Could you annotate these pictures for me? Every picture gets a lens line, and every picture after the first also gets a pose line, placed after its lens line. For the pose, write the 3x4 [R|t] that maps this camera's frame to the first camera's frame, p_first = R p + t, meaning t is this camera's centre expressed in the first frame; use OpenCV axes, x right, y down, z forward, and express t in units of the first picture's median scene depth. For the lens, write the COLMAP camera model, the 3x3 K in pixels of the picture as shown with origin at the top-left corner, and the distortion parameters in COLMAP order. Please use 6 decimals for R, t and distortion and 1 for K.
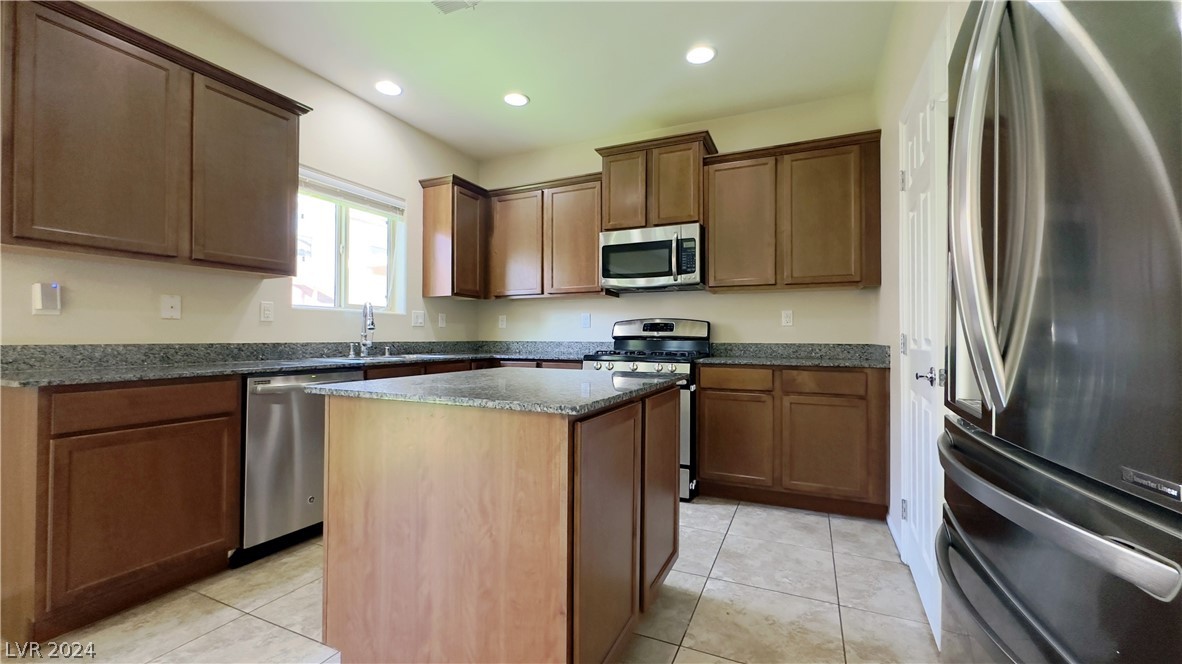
lens RADIAL K [[474.9, 0, 591.4], [0, 474.9, 332.2], [0, 0, 1]] dist [-0.005373, 0.001669]
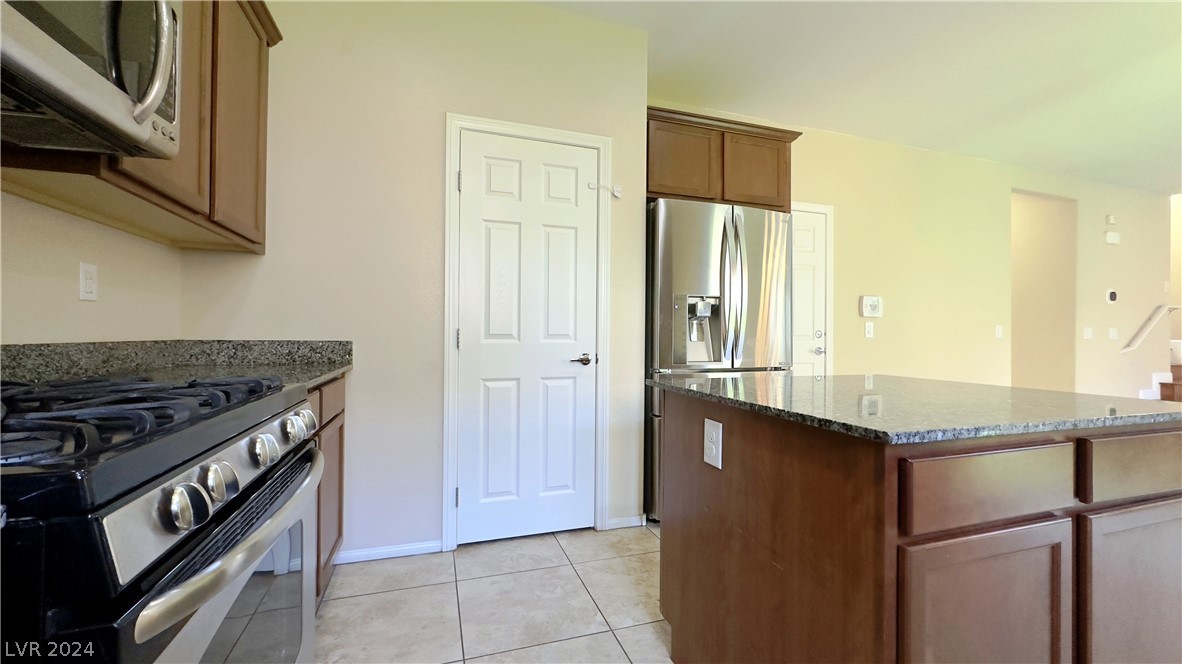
lens RADIAL K [[474.9, 0, 587.0], [0, 474.9, 326.9], [0, 0, 1]] dist [-0.005373, 0.001669]
pose [[-0.677165, 0.000360, 0.735831, -0.203852], [-0.020971, 0.999584, -0.019788, 0.009158], [-0.735532, -0.028831, -0.676876, 1.008722]]
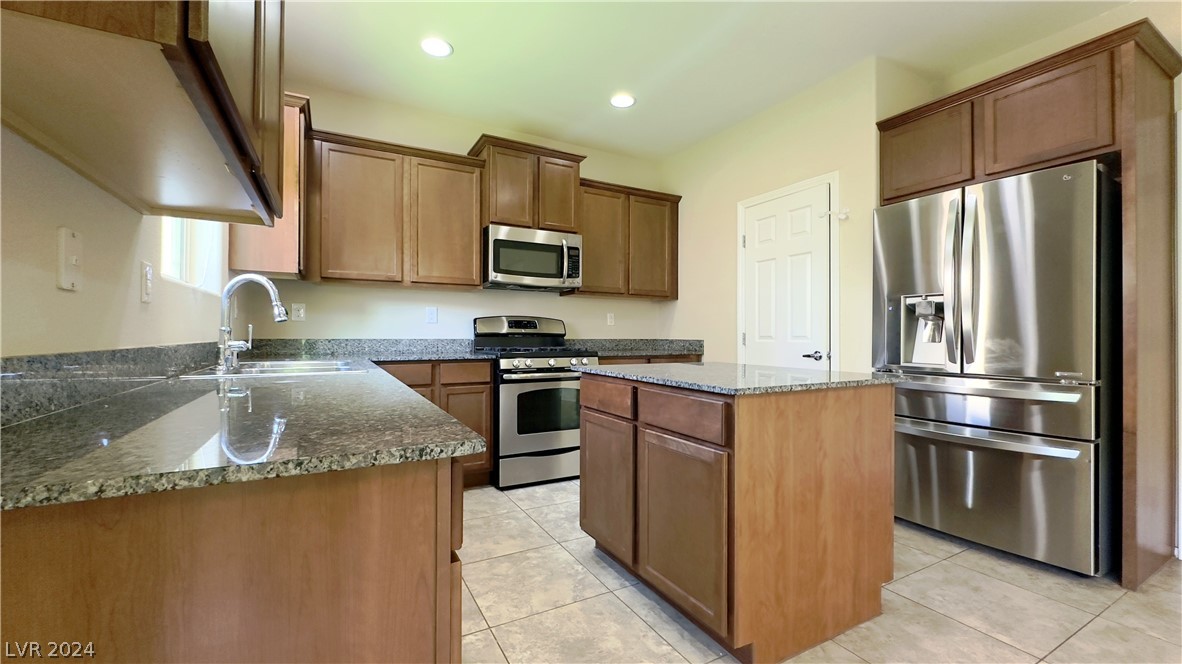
lens RADIAL K [[474.9, 0, 588.6], [0, 474.9, 331.9], [0, 0, 1]] dist [-0.005373, 0.001669]
pose [[0.600265, 0.004065, 0.799791, -0.680828], [-0.011661, 0.999925, 0.003669, 0.000403], [-0.799717, -0.011529, 0.600267, 0.292548]]
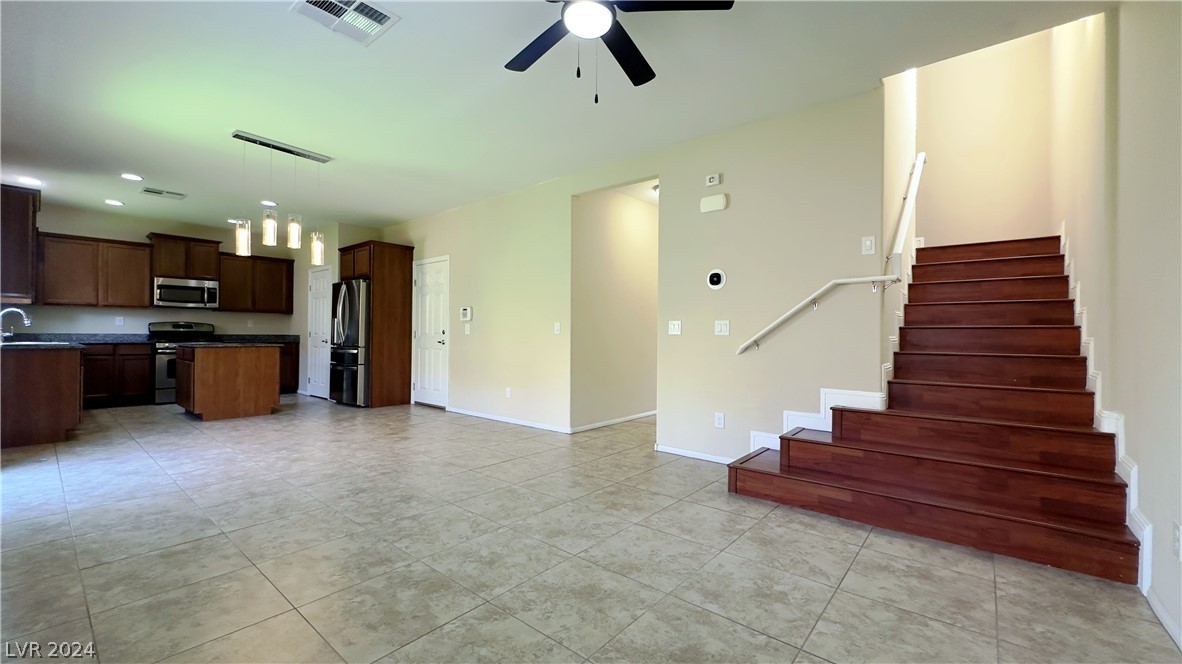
lens RADIAL K [[474.9, 0, 589.4], [0, 474.9, 331.1], [0, 0, 1]] dist [-0.005373, 0.001669]
pose [[0.272577, 0.005737, 0.962117, -1.471250], [-0.017277, 0.999850, -0.001067, -0.020051], [-0.961979, -0.016331, 0.272635, -1.334575]]
